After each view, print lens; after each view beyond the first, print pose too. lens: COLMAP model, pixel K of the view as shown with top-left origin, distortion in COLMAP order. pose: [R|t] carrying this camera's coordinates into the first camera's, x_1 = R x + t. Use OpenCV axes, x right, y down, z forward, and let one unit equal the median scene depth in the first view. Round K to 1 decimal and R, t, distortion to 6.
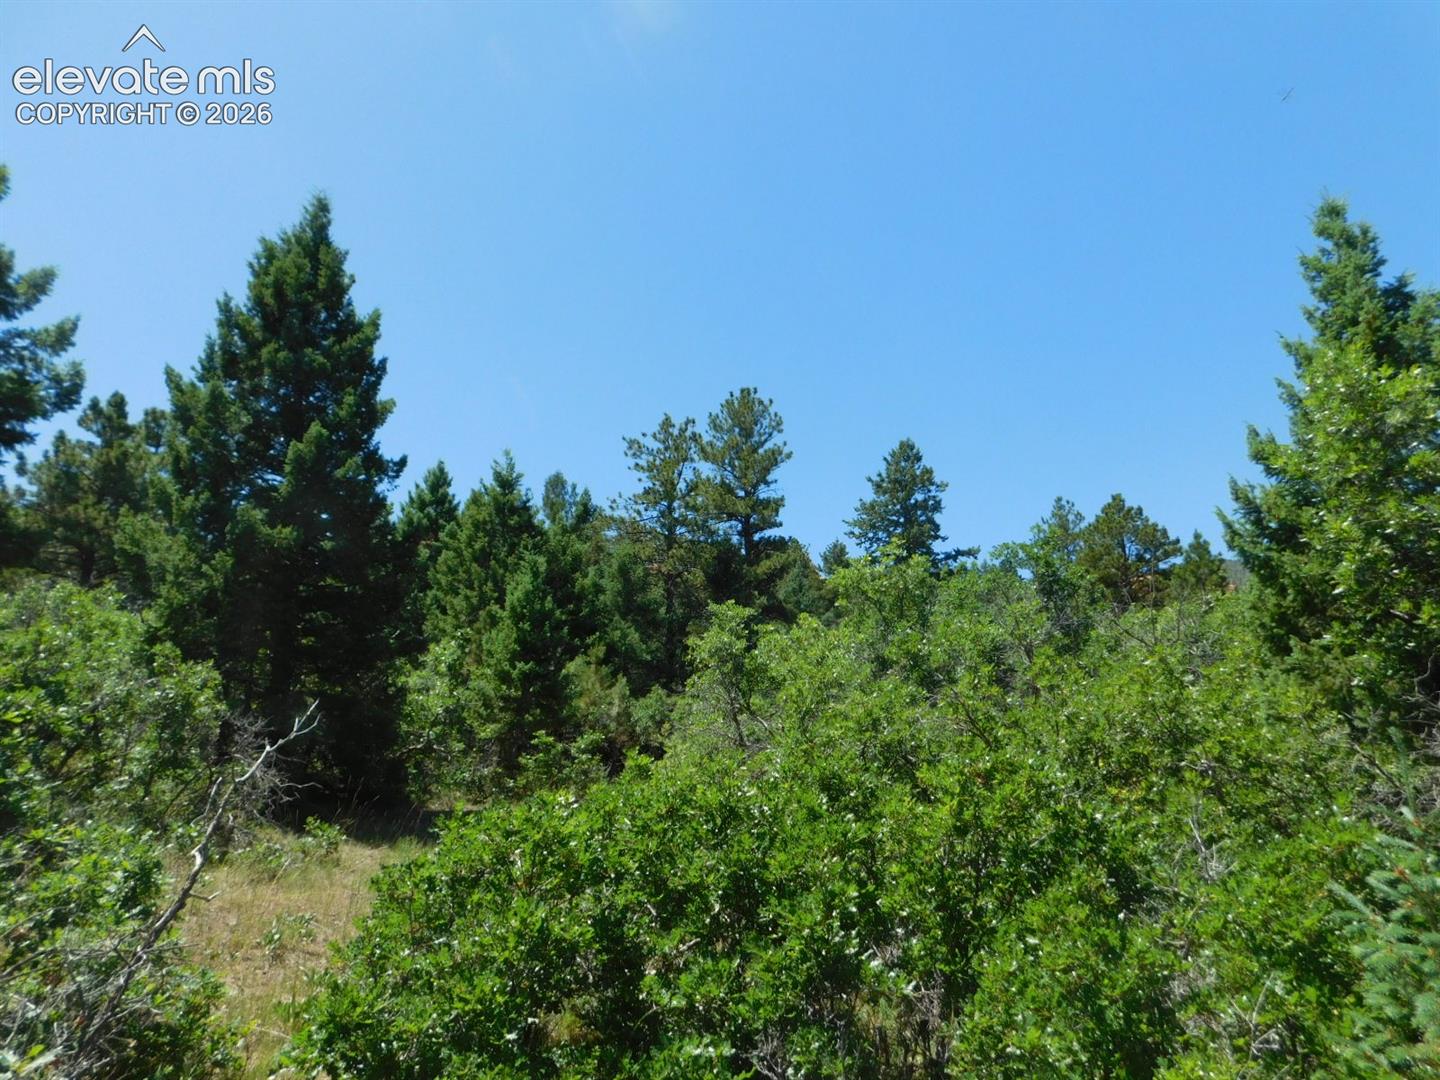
lens RADIAL K [[953.7, 0, 720.0], [0, 953.7, 540.0], [0, 0, 1]] dist [-0.074112, 0.055686]
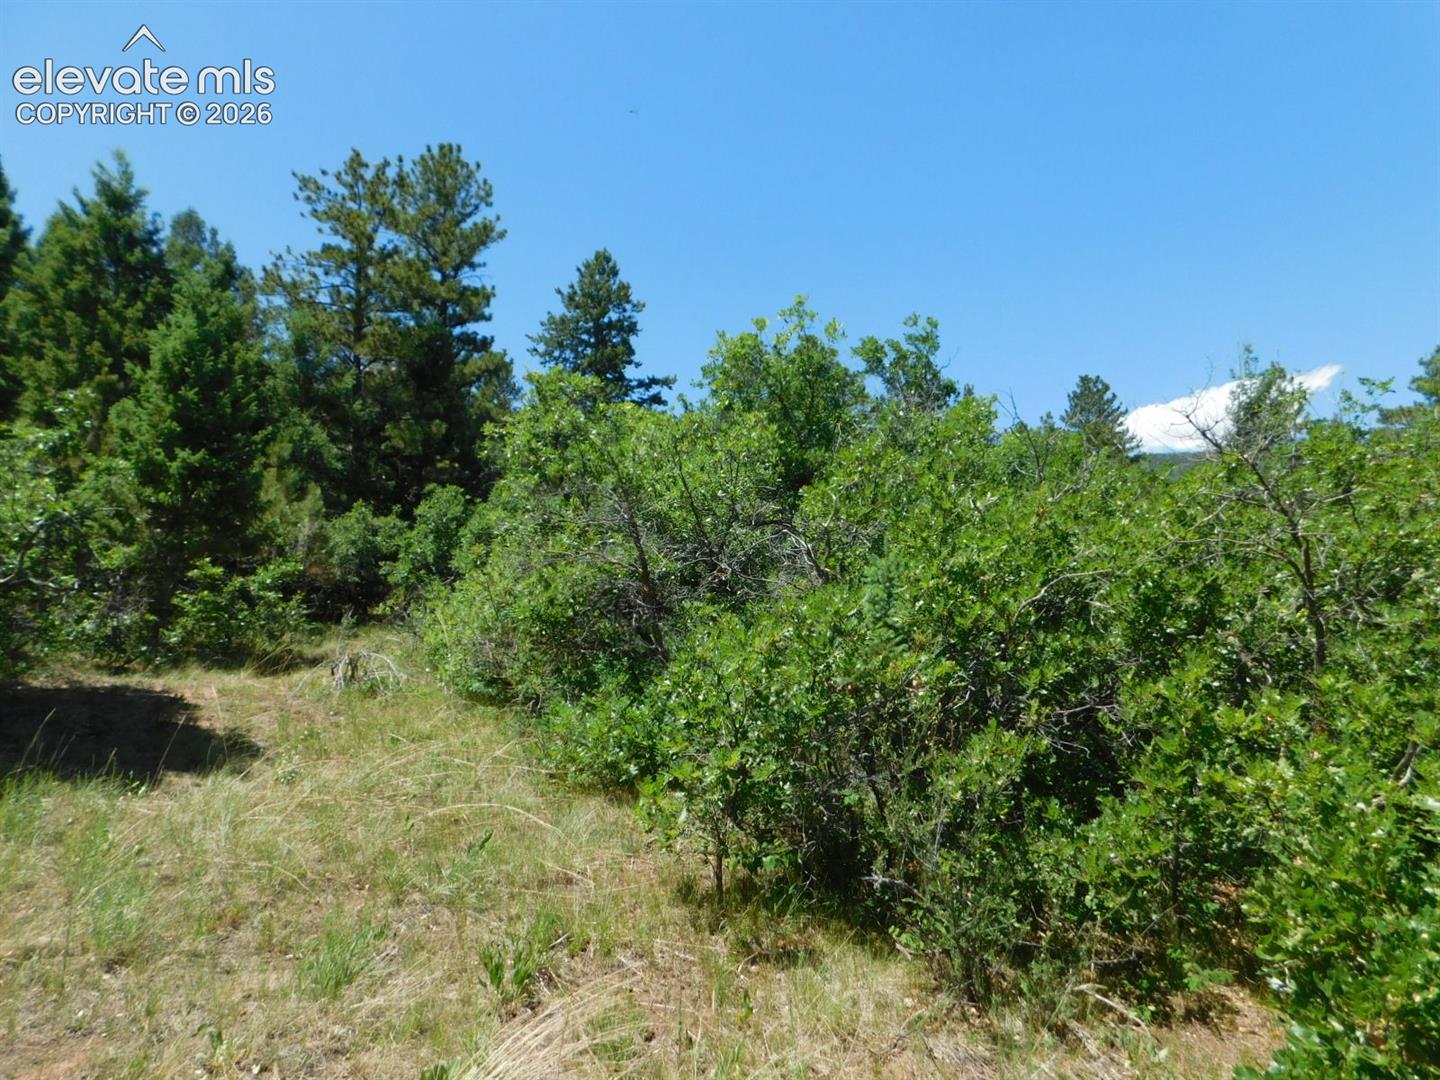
lens RADIAL K [[953.7, 0, 720.0], [0, 953.7, 540.0], [0, 0, 1]] dist [-0.074112, 0.055686]
pose [[0.922666, 0.020177, 0.385071, -0.067565], [-0.083277, 0.985490, 0.147903, 0.037575], [-0.376500, -0.168533, 0.910958, 0.162604]]
